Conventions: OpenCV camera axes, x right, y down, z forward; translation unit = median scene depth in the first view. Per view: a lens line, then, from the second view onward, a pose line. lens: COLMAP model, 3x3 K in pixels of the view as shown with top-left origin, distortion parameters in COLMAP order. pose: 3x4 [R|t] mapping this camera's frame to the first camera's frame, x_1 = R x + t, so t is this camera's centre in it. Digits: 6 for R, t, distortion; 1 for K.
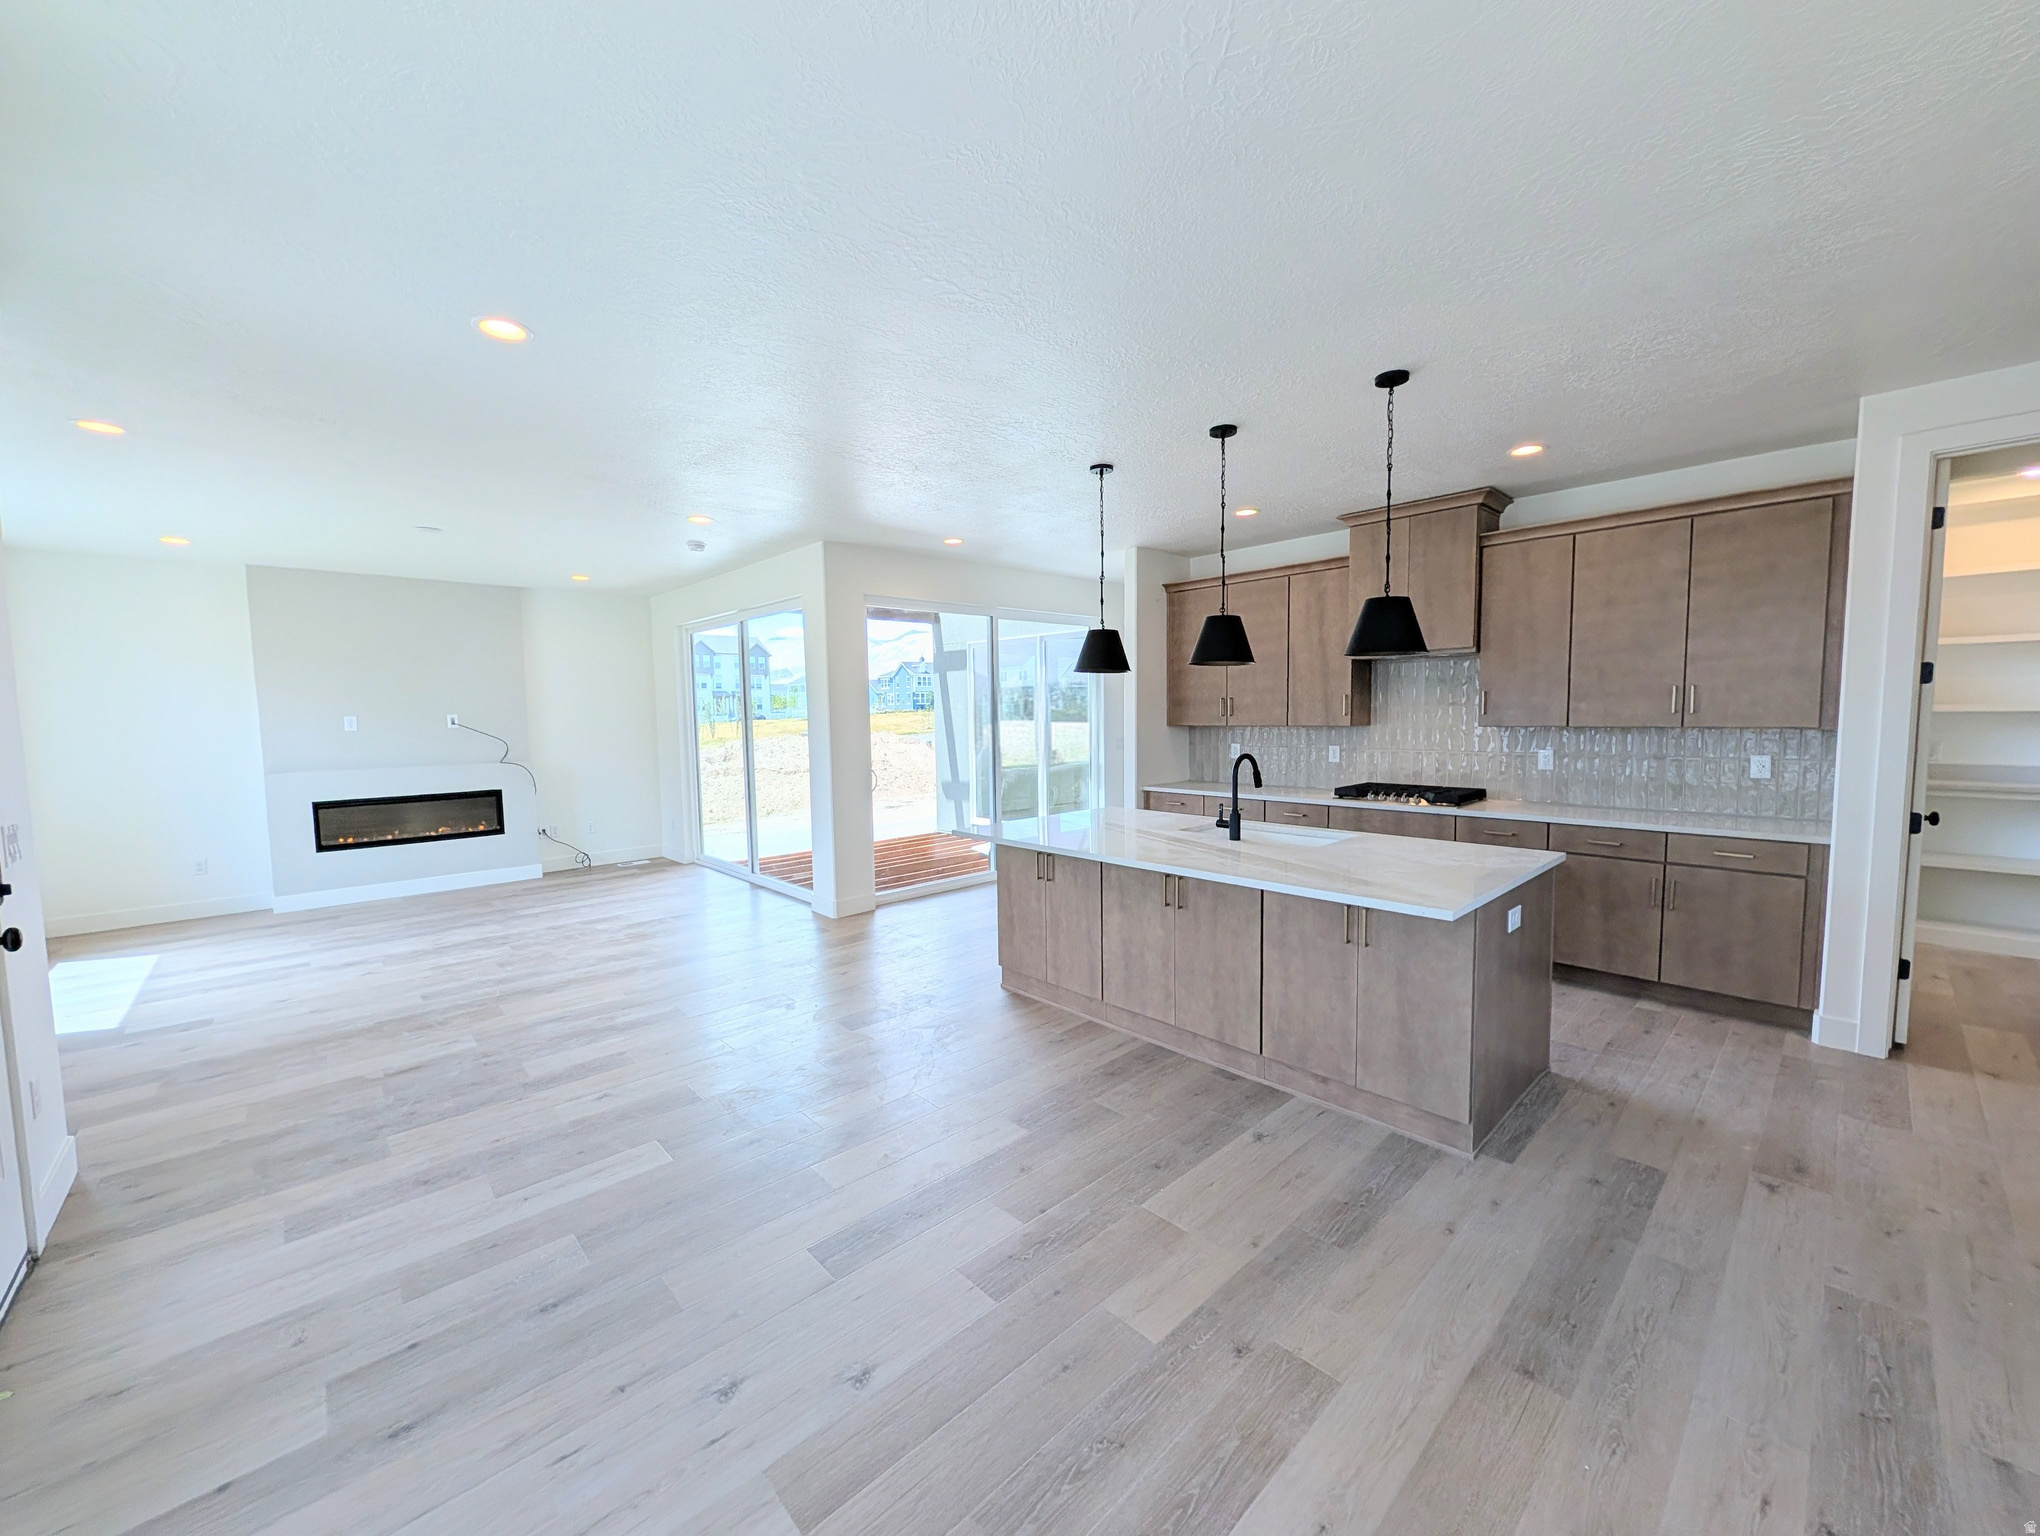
lens RADIAL K [[789.3, 0, 1022.7], [0, 789.3, 767.4], [0, 0, 1]] dist [0.000420, 0.000120]
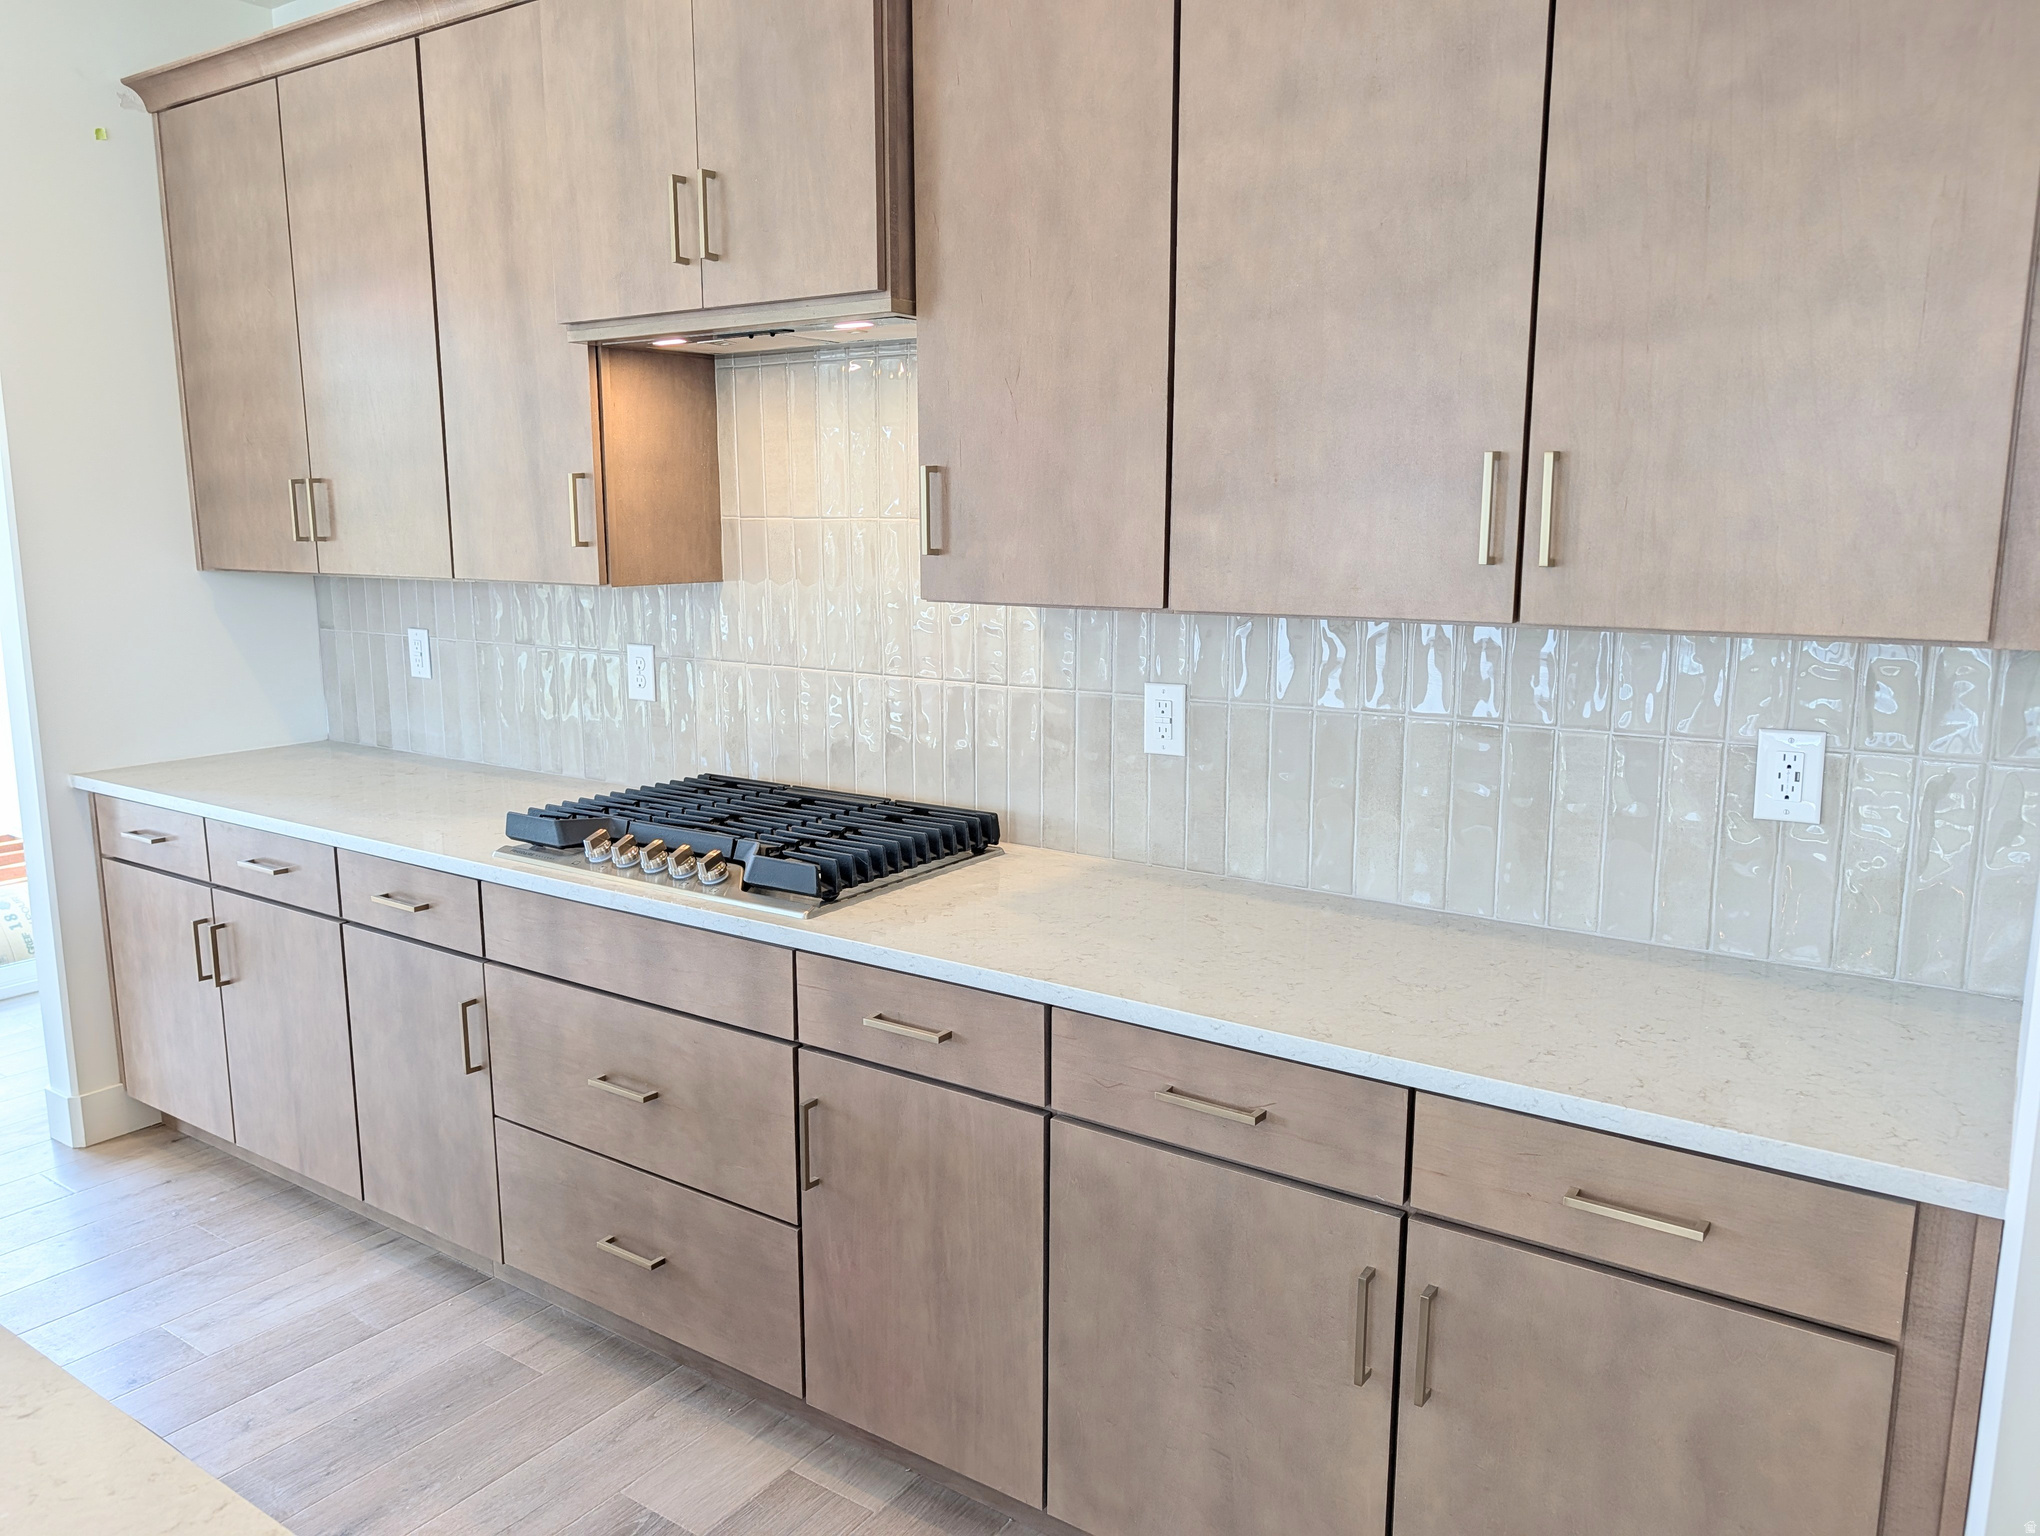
lens RADIAL K [[1483.9, 0, 1024.1], [0, 1483.9, 763.8], [0, 0, 1]] dist [0.008635, 0.000835]
pose [[0.975249, -0.017856, 0.220387, 0.560533], [-0.002158, 0.995918, 0.090240, -0.046738], [-0.221099, -0.088482, 0.971229, 0.560112]]
